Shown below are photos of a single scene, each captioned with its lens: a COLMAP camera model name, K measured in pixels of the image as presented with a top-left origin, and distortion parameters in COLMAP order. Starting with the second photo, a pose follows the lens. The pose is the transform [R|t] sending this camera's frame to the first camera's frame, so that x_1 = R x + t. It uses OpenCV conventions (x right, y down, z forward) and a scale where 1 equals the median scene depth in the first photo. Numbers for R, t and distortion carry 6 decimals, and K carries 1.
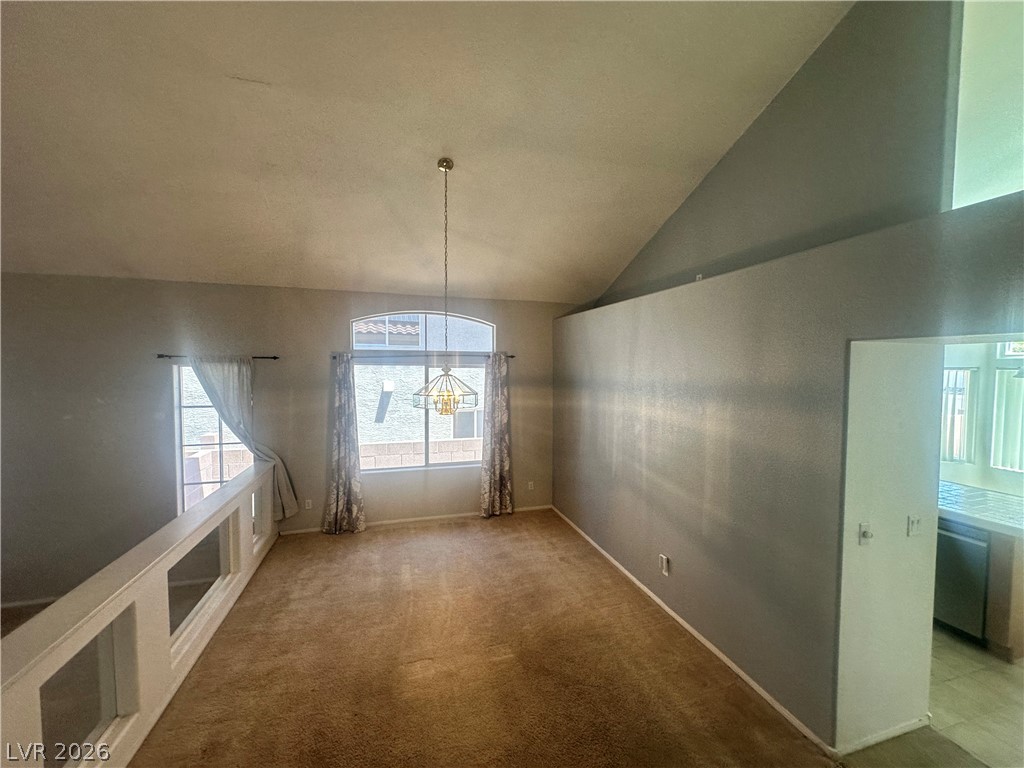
lens RADIAL K [[409.5, 0, 512.0], [0, 409.5, 384.0], [0, 0, 1]] dist [-0.009831, 0.000115]
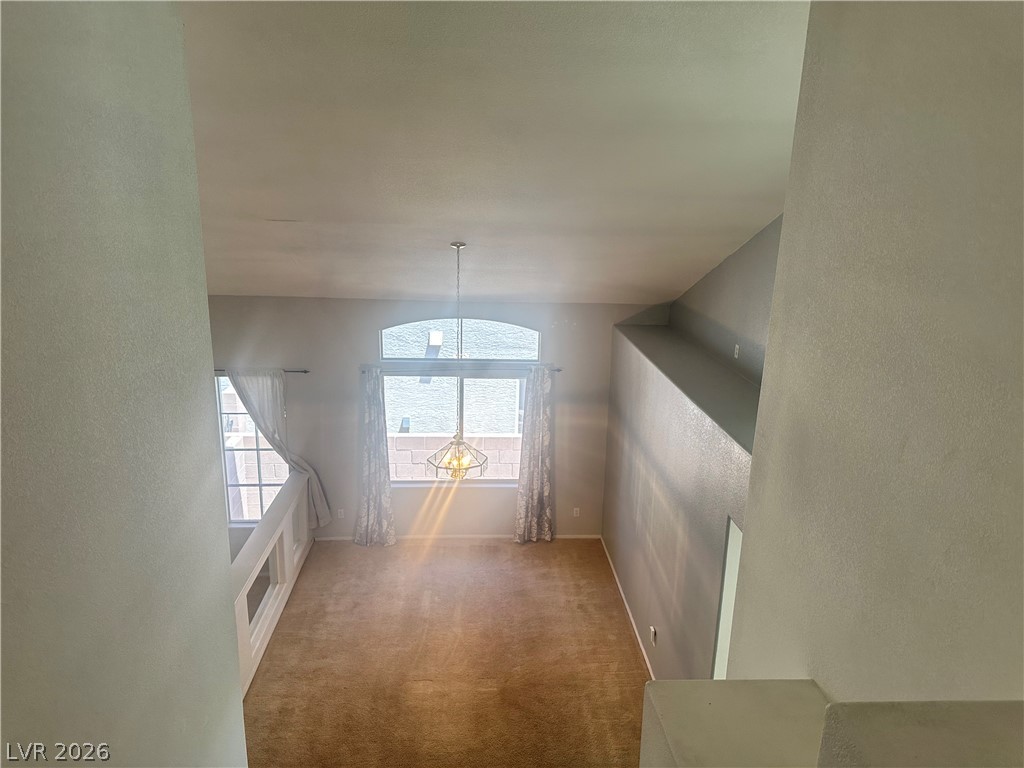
lens RADIAL K [[724.3, 0, 512.0], [0, 724.3, 384.0], [0, 0, 1]] dist [0.180807, -0.439269]
pose [[0.972187, 0.080697, -0.219864, 0.275632], [-0.029336, 0.973330, 0.227525, -0.436145], [0.232360, -0.214747, 0.948627, -0.532182]]
